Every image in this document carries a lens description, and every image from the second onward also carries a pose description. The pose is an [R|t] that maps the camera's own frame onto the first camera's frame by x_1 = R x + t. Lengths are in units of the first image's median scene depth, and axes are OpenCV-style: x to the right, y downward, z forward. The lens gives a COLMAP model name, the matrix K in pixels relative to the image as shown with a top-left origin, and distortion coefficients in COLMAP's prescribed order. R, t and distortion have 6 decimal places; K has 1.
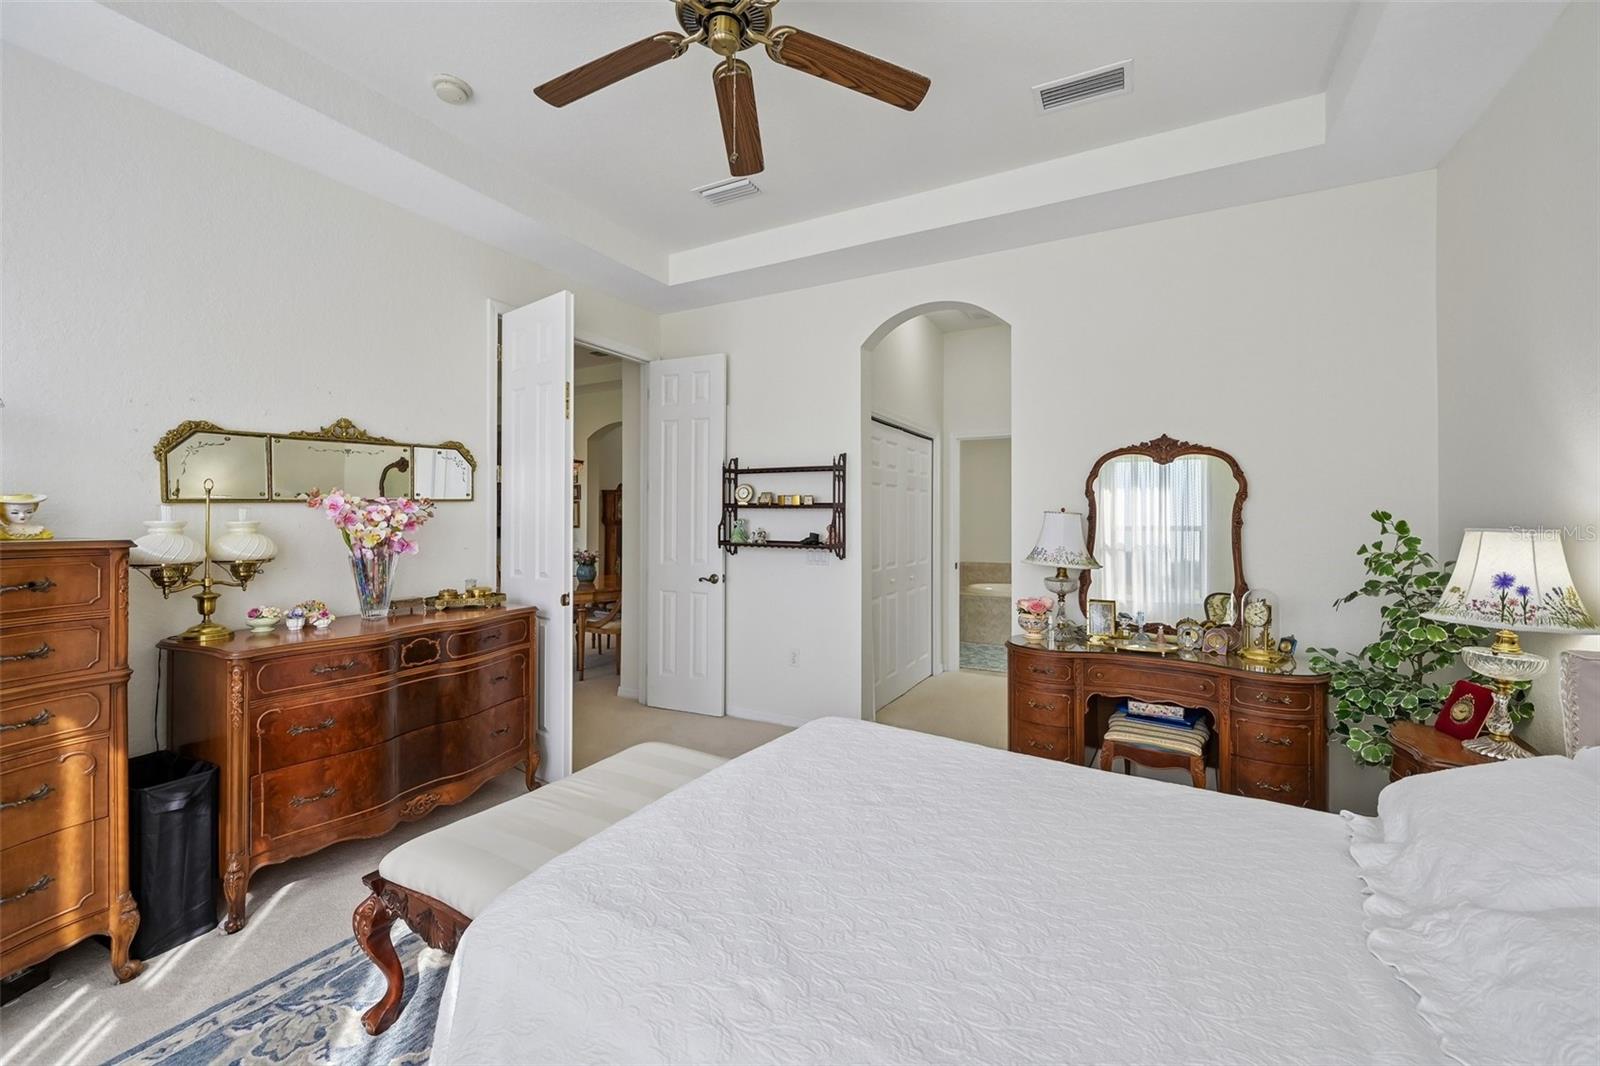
lens RADIAL K [[635.7, 0, 795.6], [0, 635.7, 529.7], [0, 0, 1]] dist [-0.001596, -0.000373]
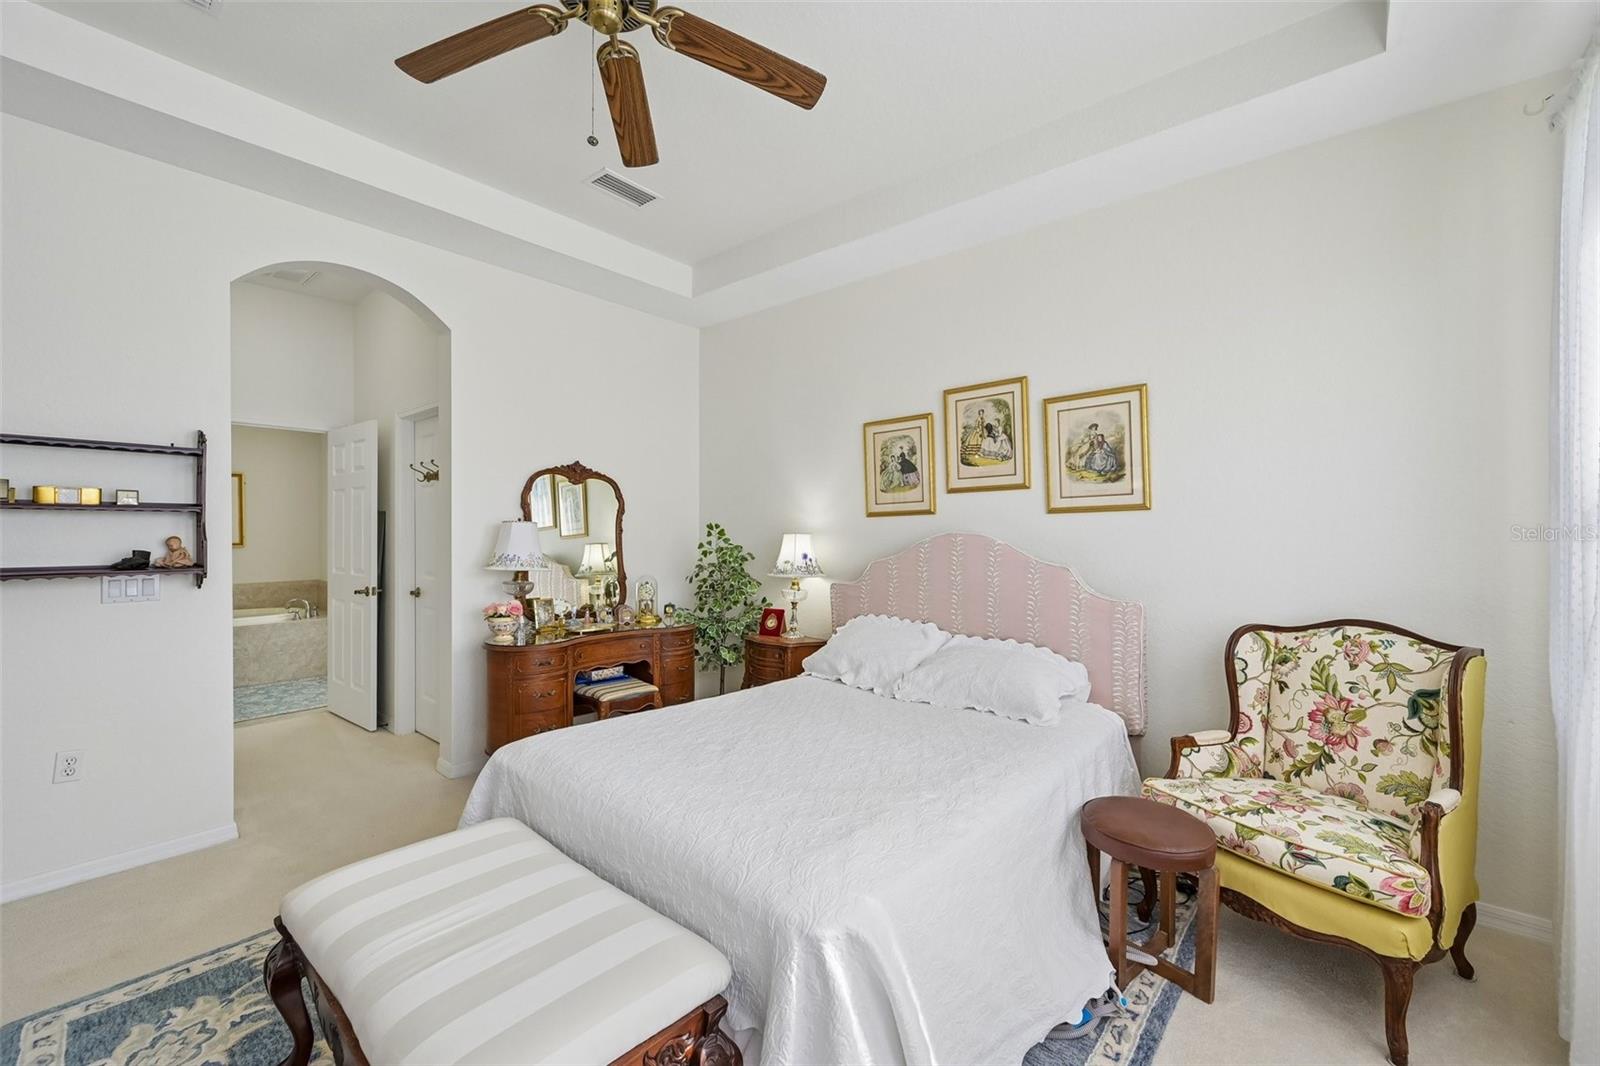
lens RADIAL K [[635.7, 0, 798.2], [0, 635.7, 528.8], [0, 0, 1]] dist [-0.001596, -0.000373]
pose [[0.210190, -0.004914, 0.977648, -0.586732], [0.013034, 0.999913, 0.002224, -0.011766], [-0.977574, 0.012276, 0.210236, 0.304350]]
